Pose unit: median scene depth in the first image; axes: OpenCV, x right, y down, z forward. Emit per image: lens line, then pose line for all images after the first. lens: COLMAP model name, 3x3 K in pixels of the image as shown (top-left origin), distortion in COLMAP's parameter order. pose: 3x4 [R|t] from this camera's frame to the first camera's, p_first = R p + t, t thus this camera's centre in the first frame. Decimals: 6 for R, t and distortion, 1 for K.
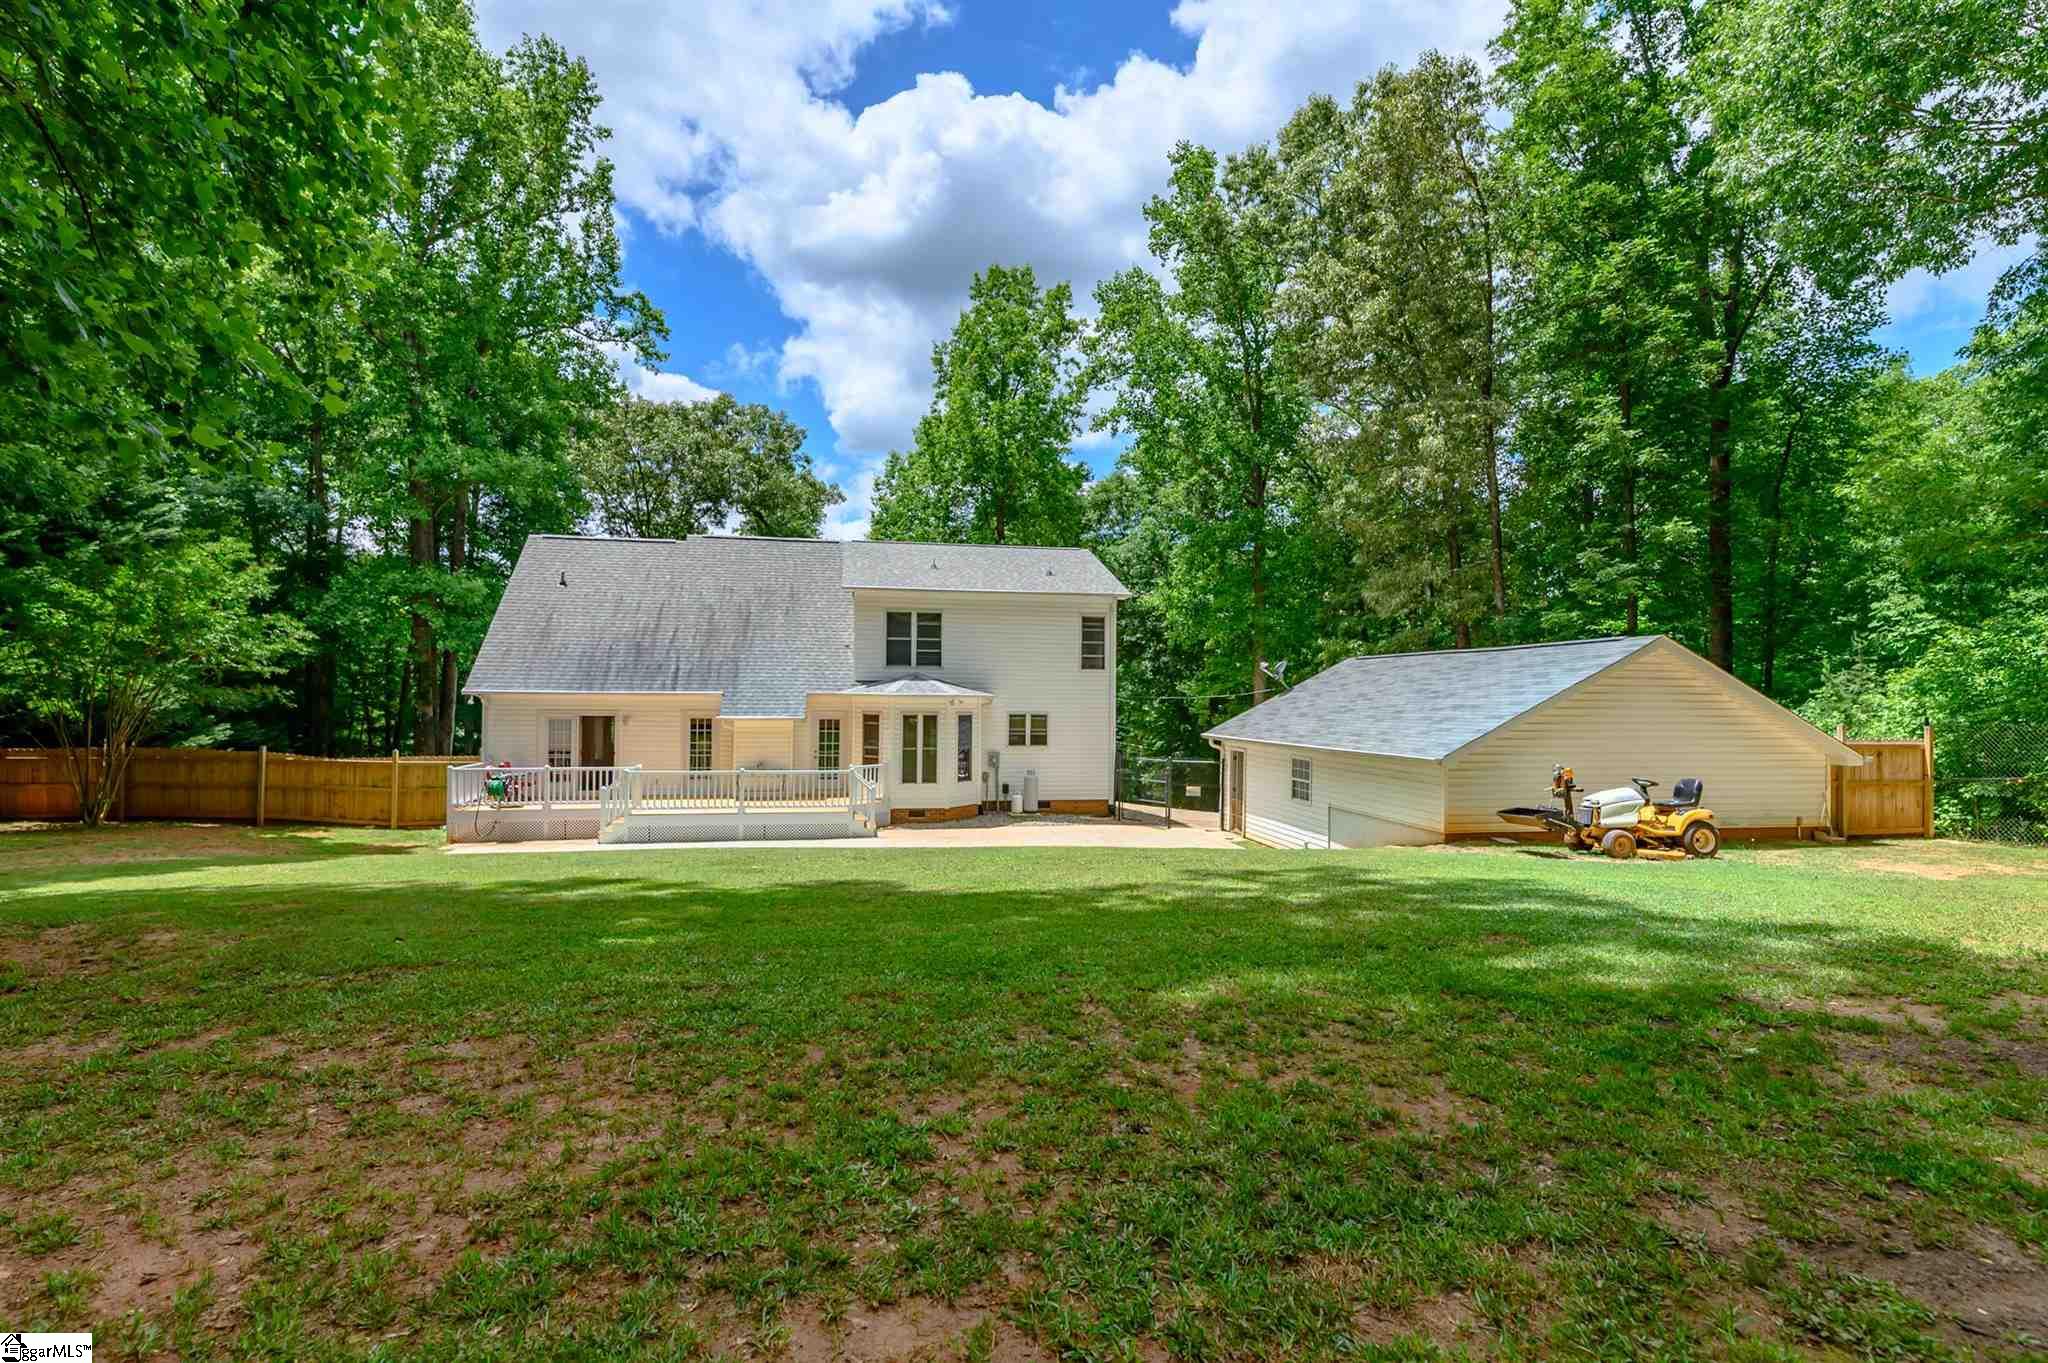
lens RADIAL K [[938.8, 0, 1028.9], [0, 938.8, 686.9], [0, 0, 1]] dist [-0.003077, -0.001341]
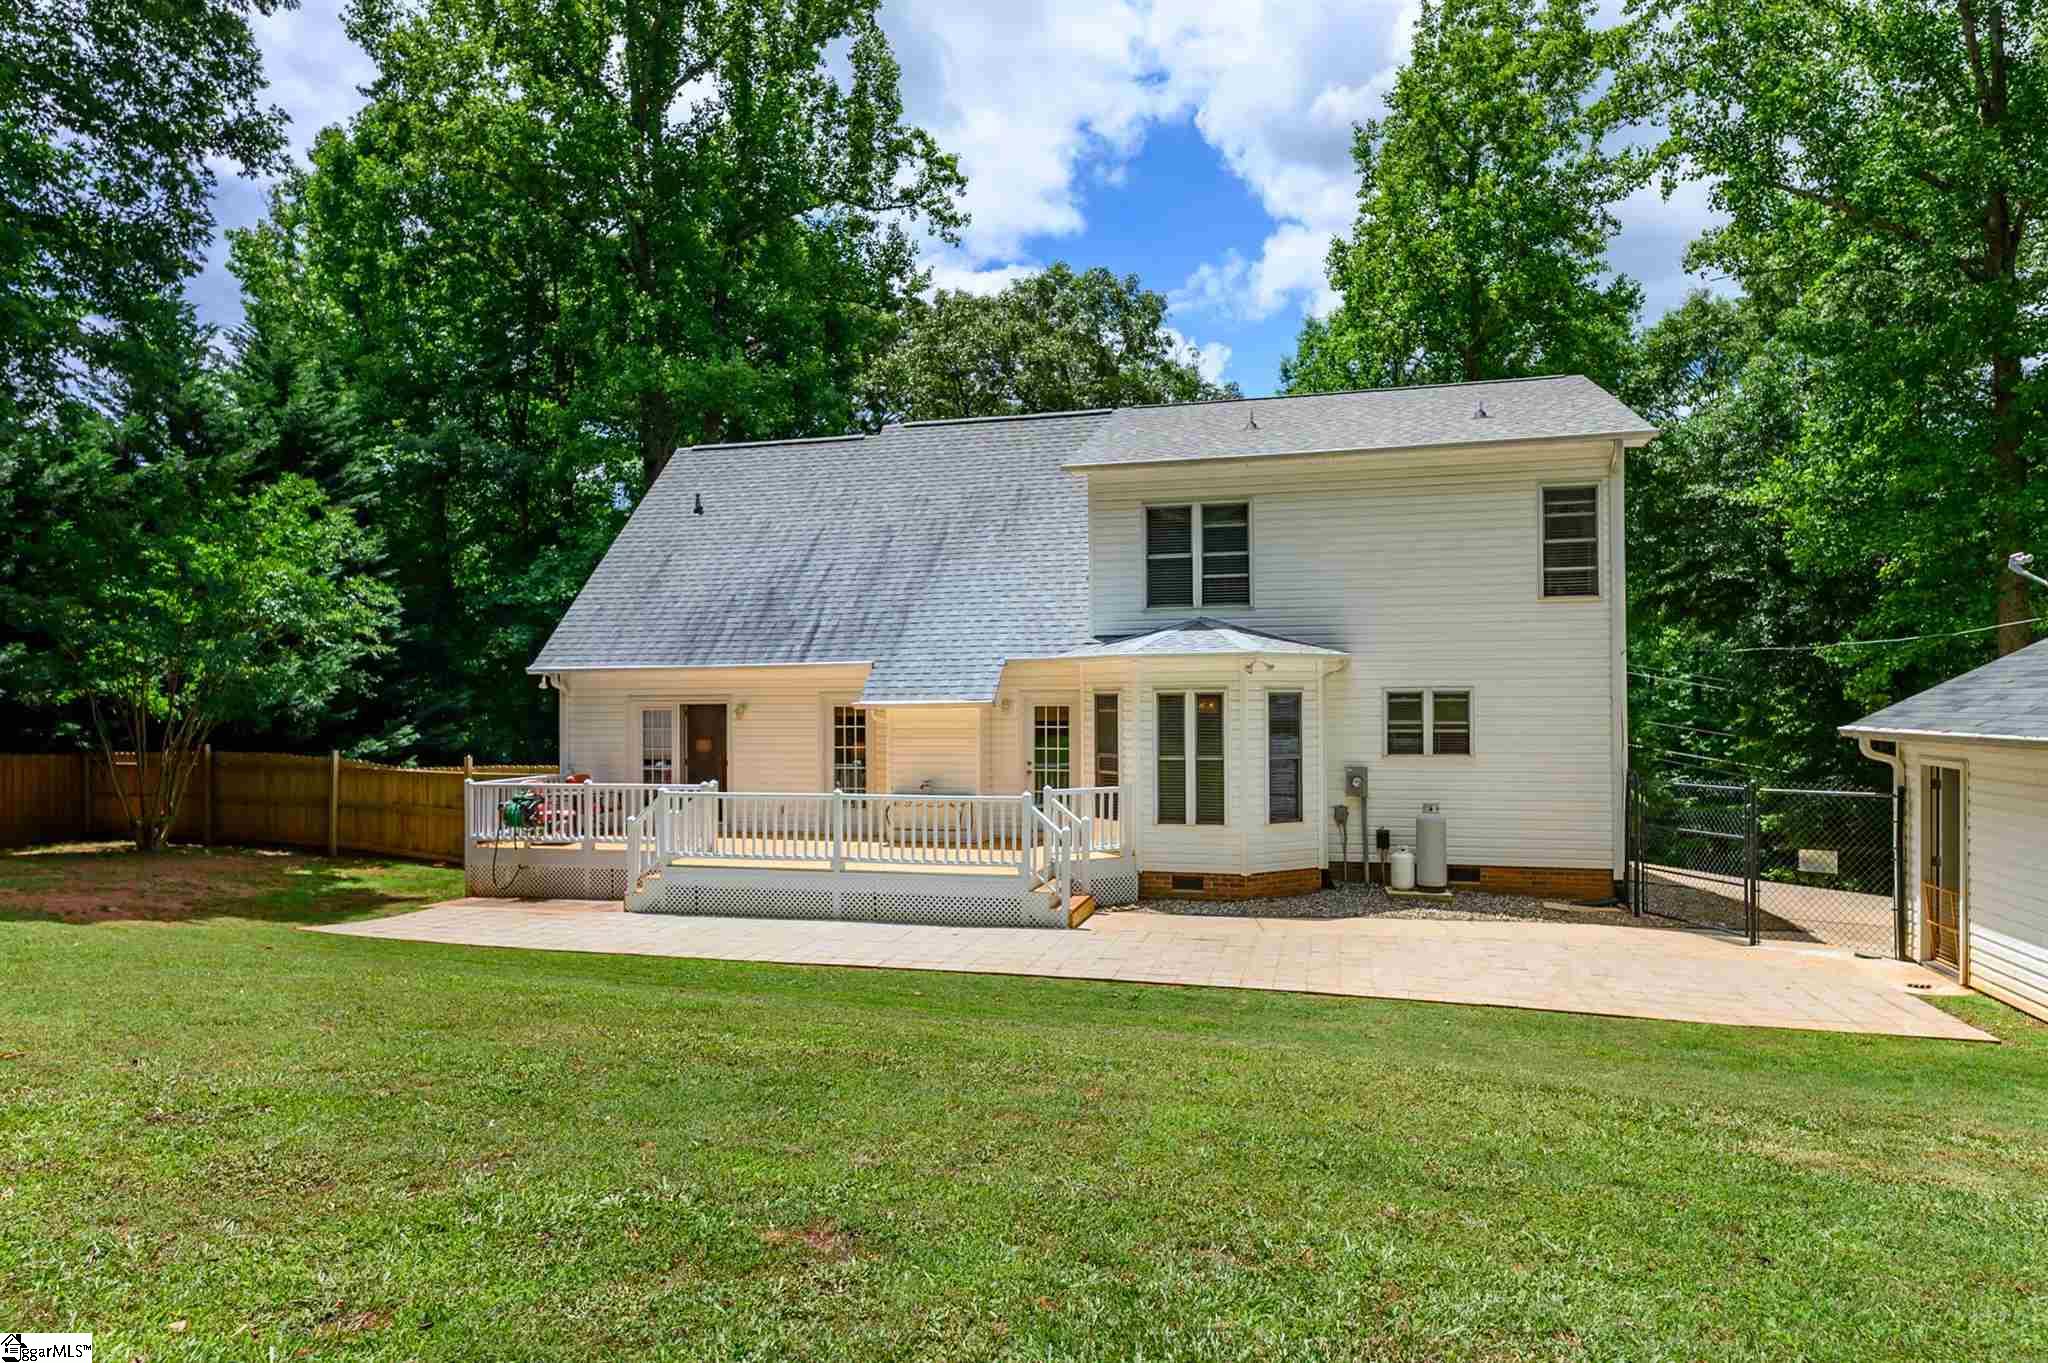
lens RADIAL K [[1288.5, 0, 945.9], [0, 1288.5, 693.2], [0, 0, 1]] dist [-0.005504, 0.002054]
pose [[0.899594, -0.015887, -0.436438, 0.068175], [0.019475, 0.999803, 0.003748, 0.022270], [0.436293, -0.011871, 0.899726, 0.273530]]
